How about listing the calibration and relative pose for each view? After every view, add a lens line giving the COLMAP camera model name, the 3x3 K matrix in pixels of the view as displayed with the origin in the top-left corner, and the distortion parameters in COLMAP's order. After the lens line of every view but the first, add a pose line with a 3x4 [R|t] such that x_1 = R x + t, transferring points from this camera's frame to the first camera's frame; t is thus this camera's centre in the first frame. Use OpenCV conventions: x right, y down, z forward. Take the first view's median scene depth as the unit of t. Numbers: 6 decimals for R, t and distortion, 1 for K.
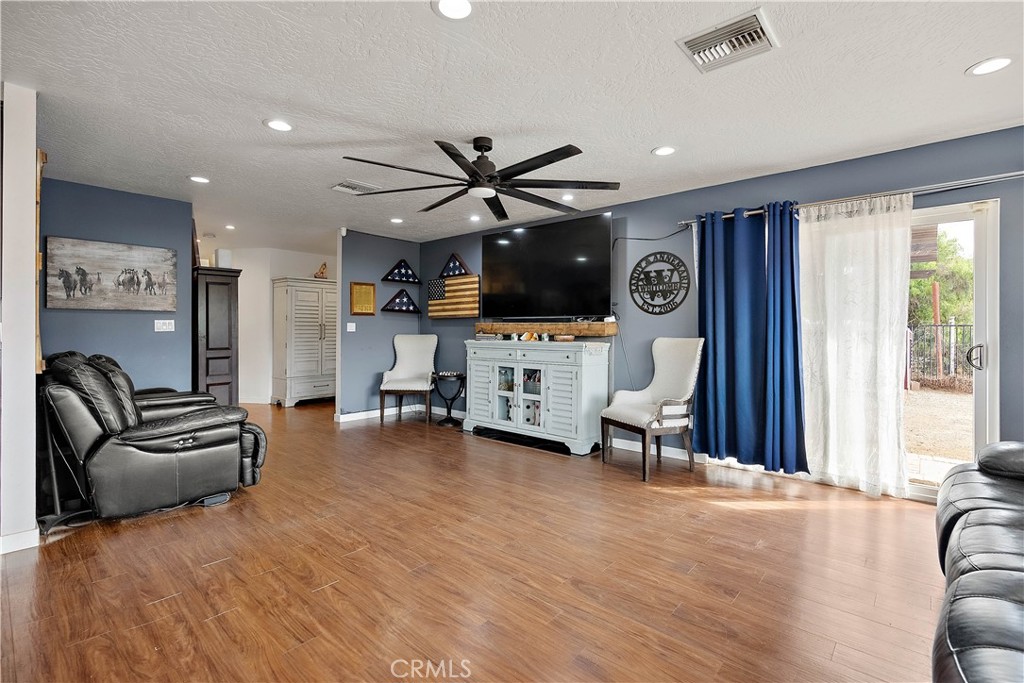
lens RADIAL K [[467.0, 0, 522.8], [0, 467.0, 330.1], [0, 0, 1]] dist [-0.000842, 0.000424]
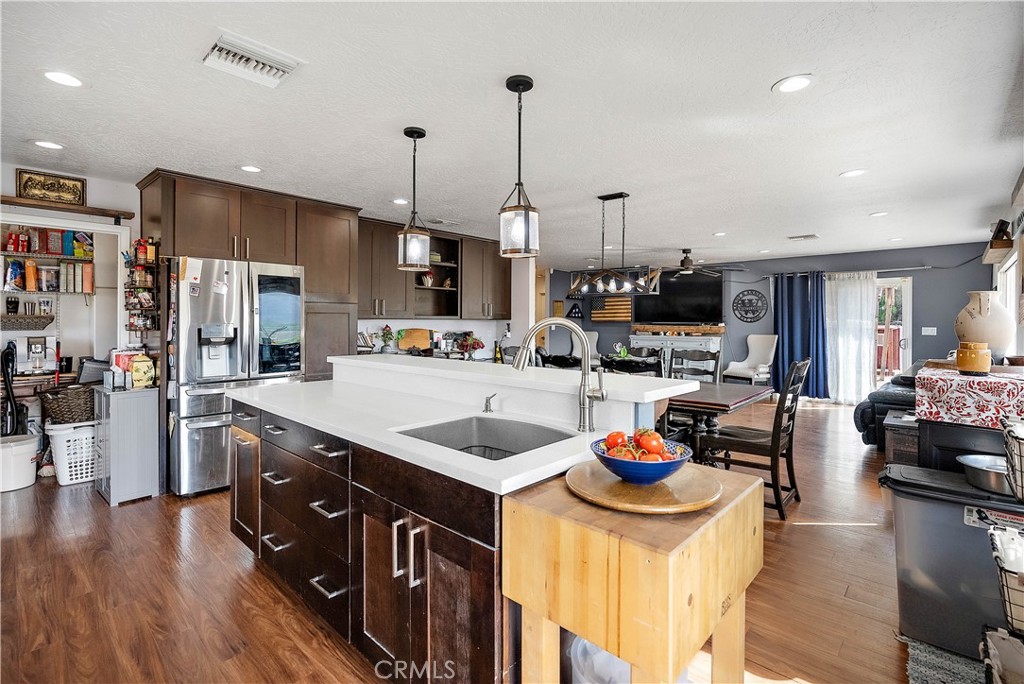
lens RADIAL K [[467.0, 0, 526.2], [0, 467.0, 320.7], [0, 0, 1]] dist [-0.000842, 0.000424]
pose [[0.999734, 0.001715, -0.022991, -0.609404], [-0.001795, 0.999992, -0.003468, -0.033734], [0.022985, 0.003509, 0.999730, -0.977931]]
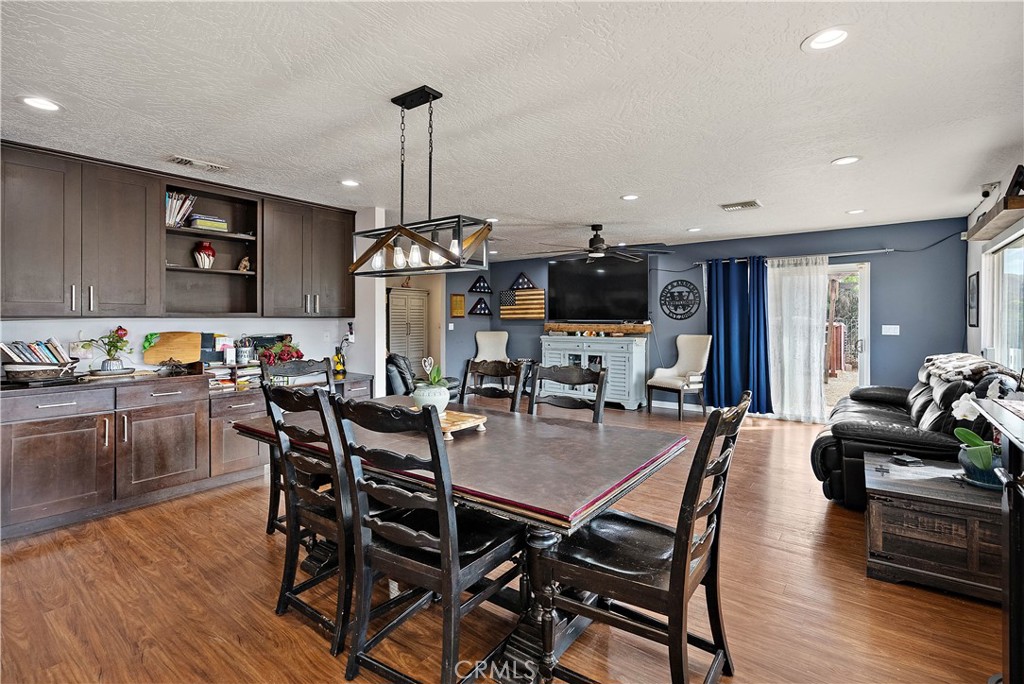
lens RADIAL K [[467.0, 0, 521.9], [0, 467.0, 319.9], [0, 0, 1]] dist [-0.000842, 0.000424]
pose [[0.997606, -0.002360, 0.069117, -0.363867], [0.002403, 0.999997, -0.000541, -0.035171], [-0.069115, 0.000706, 0.997608, -0.552827]]
